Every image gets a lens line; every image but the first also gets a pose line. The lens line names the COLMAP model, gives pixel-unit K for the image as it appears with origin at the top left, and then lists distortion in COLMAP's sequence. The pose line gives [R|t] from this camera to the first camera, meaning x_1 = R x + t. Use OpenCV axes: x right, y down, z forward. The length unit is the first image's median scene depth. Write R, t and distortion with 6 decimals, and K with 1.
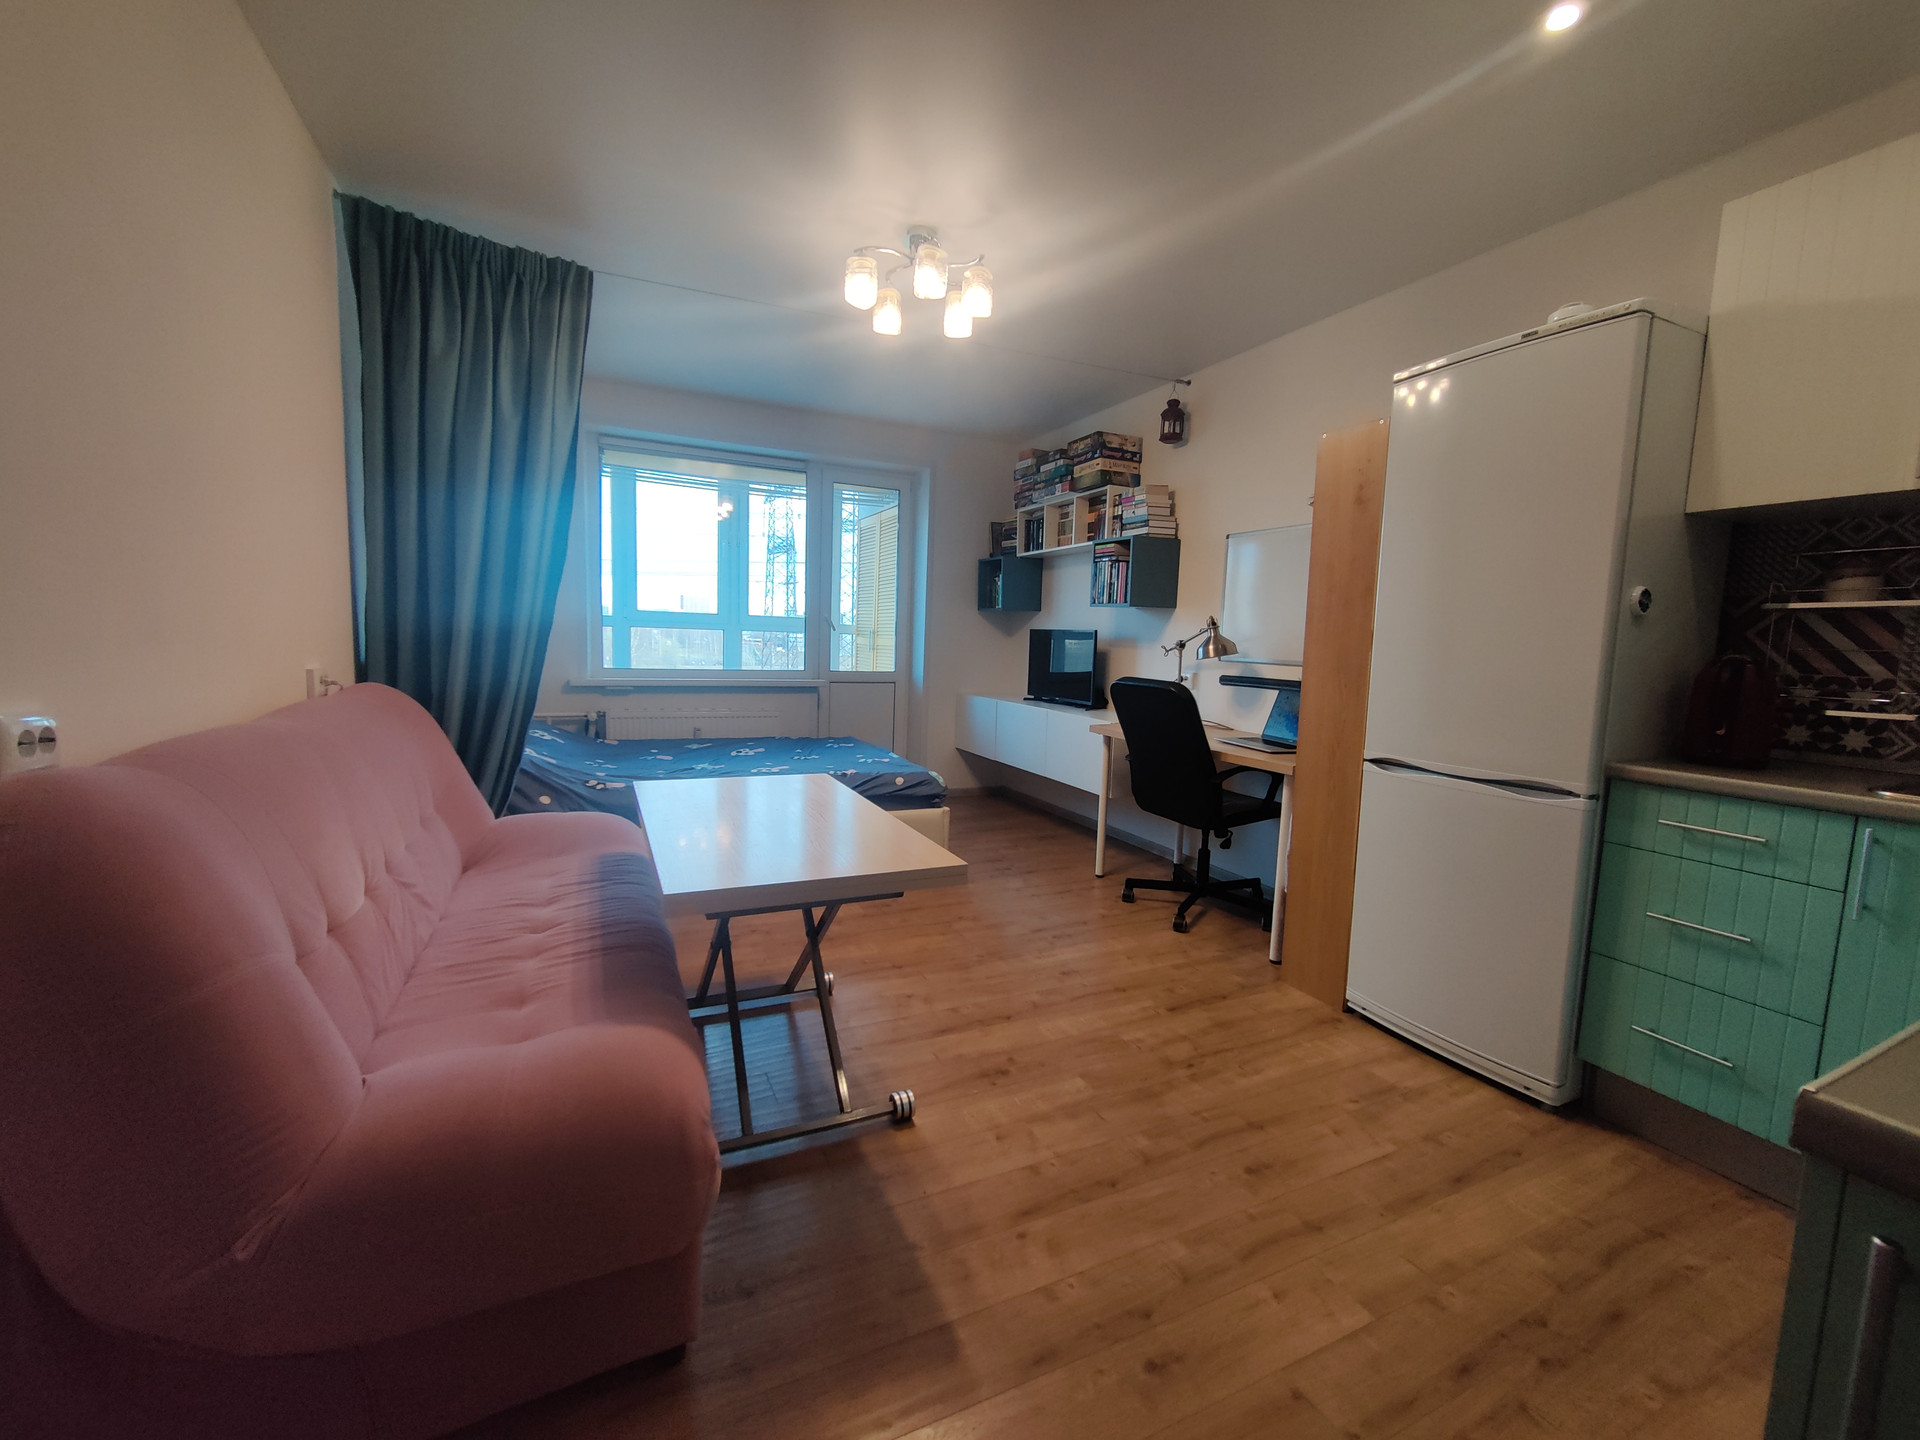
lens RADIAL K [[787.0, 0, 966.8], [0, 787.0, 726.8], [0, 0, 1]] dist [0.004357, -0.000346]
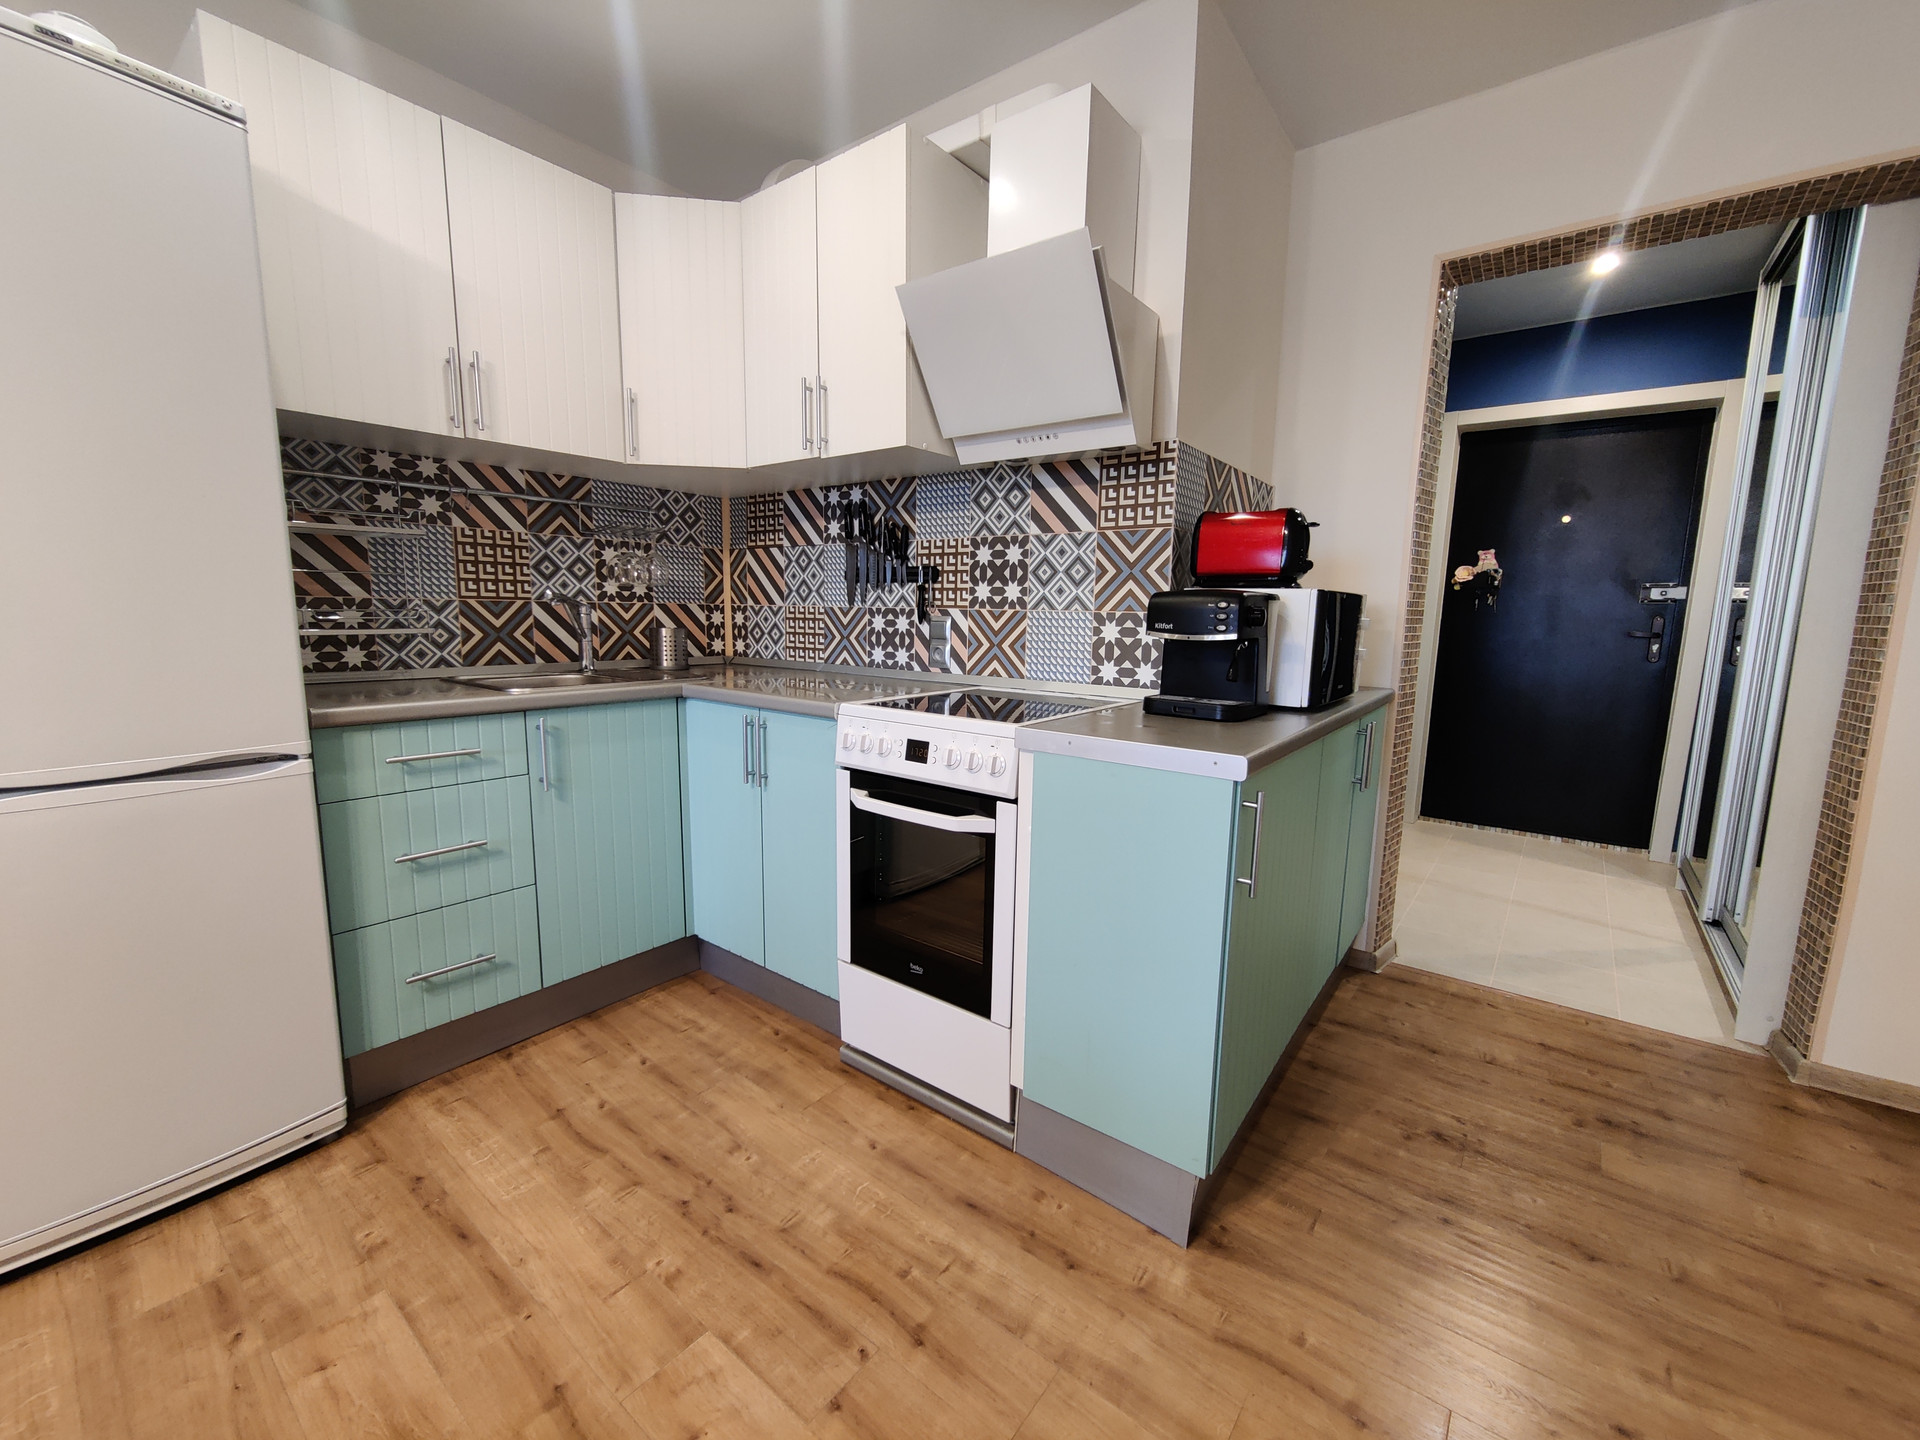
lens RADIAL K [[787.0, 0, 952.9], [0, 787.0, 716.9], [0, 0, 1]] dist [0.004357, -0.000346]
pose [[-0.434446, -0.161197, 0.886156, -0.211570], [0.069602, 0.974904, 0.211464, -0.075677], [-0.898005, 0.153548, -0.412323, 0.745265]]
